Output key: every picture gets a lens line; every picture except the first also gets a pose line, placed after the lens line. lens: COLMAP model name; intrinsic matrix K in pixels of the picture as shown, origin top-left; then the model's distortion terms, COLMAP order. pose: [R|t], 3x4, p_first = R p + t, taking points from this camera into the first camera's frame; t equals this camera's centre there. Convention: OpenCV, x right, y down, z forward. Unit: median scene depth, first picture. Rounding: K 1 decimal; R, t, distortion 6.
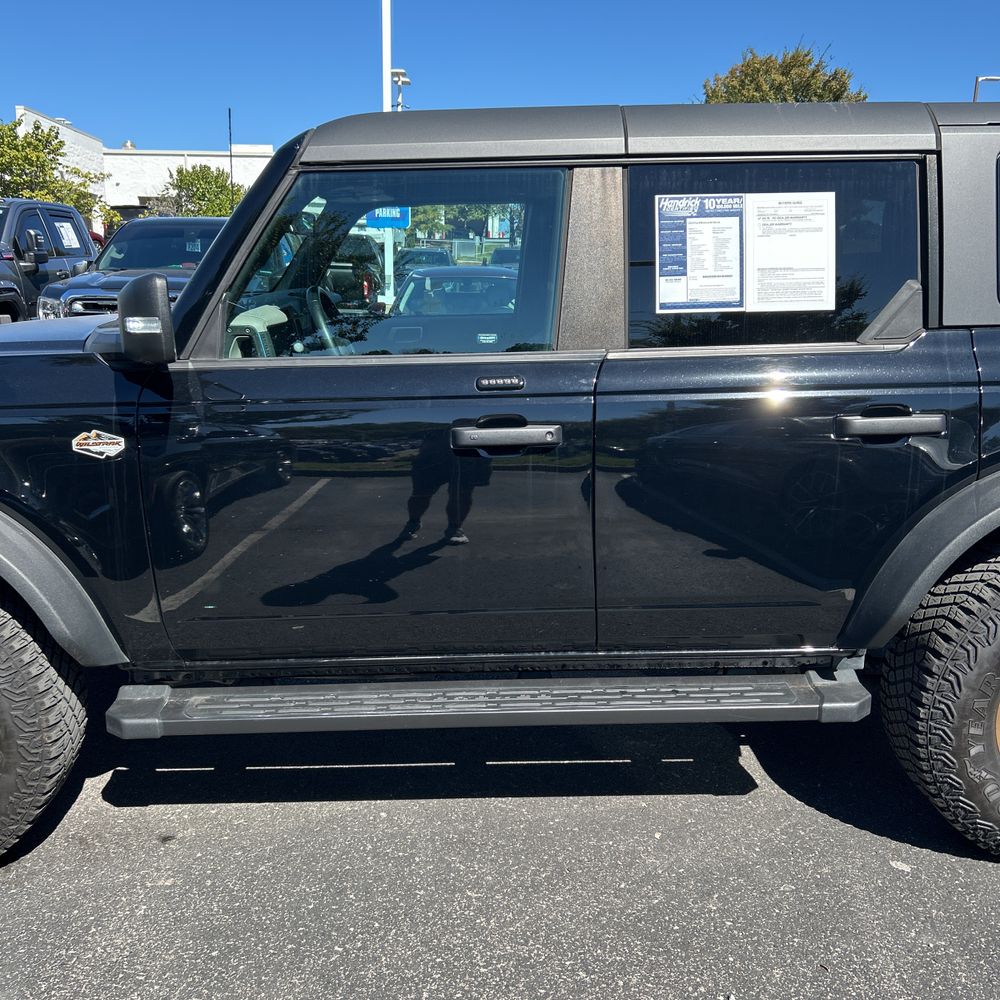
lens RADIAL K [[1014.9, 0, 496.5], [0, 1014.9, 506.6], [0, 0, 1]] dist [0.106708, -0.194393]
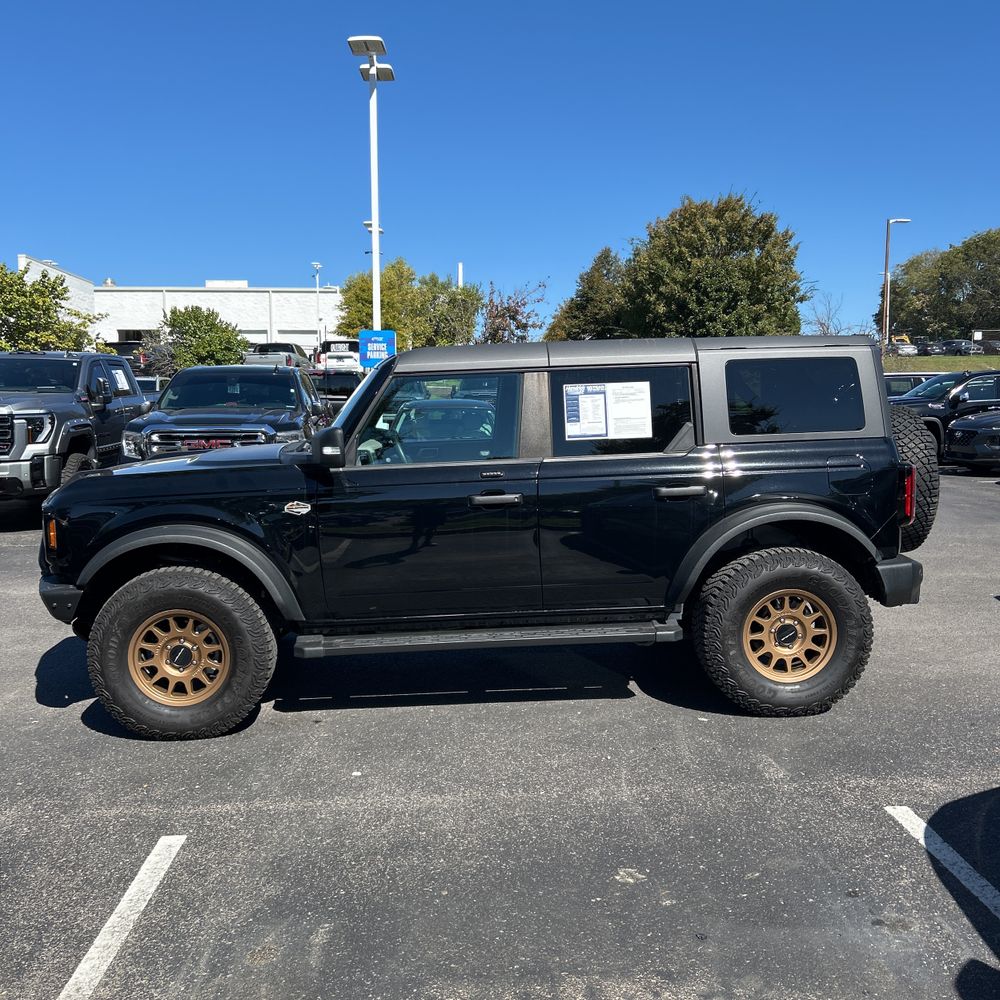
lens RADIAL K [[1014.9, 0, 496.5], [0, 1014.9, 506.6], [0, 0, 1]] dist [0.106708, -0.194393]
pose [[0.999232, -0.020737, 0.033240, -0.055010], [0.024380, 0.993267, -0.113253, 0.172477], [-0.030667, 0.113976, 0.993010, -1.014464]]
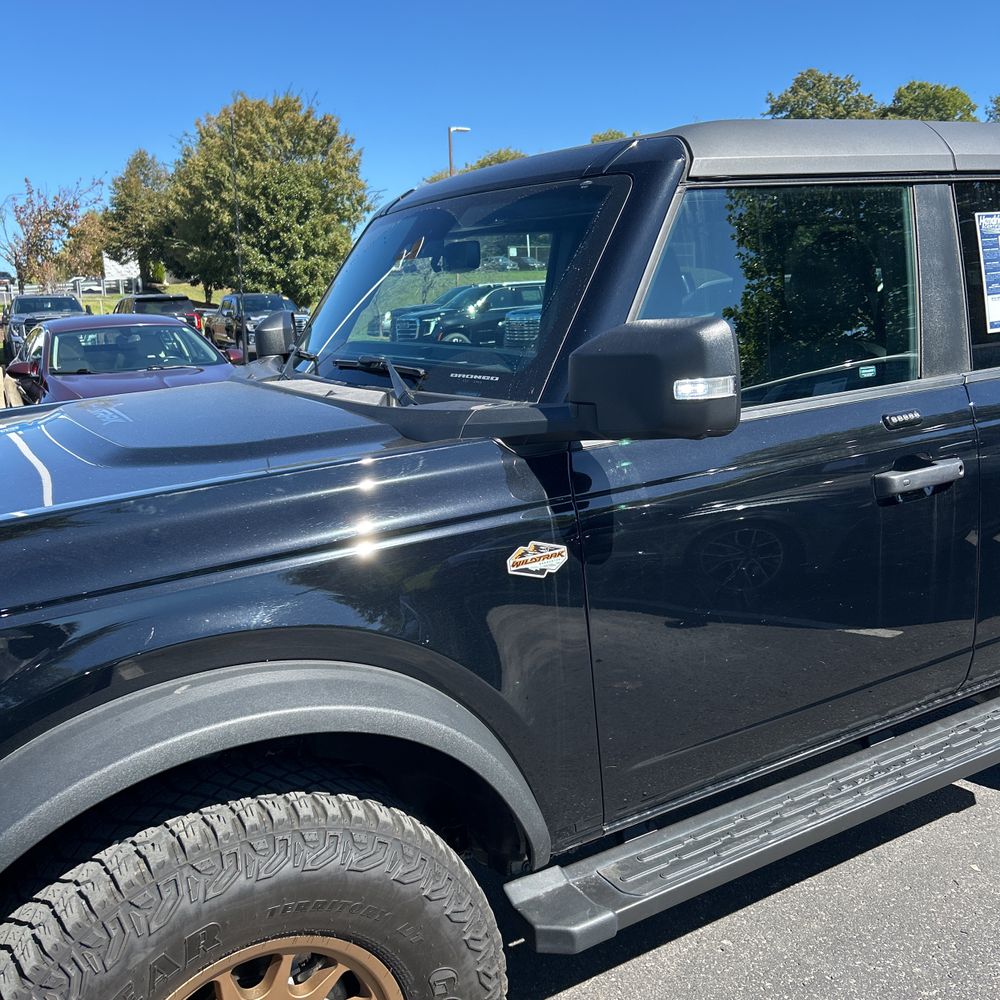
lens RADIAL K [[1024.6, 0, 507.8], [0, 1024.6, 510.3], [0, 0, 1]] dist [0.001511, 0.023056]
pose [[0.878288, -0.140251, 0.457100, -0.706445], [0.155132, 0.987881, 0.005033, -0.098509], [-0.452266, 0.066490, 0.889401, 0.351389]]
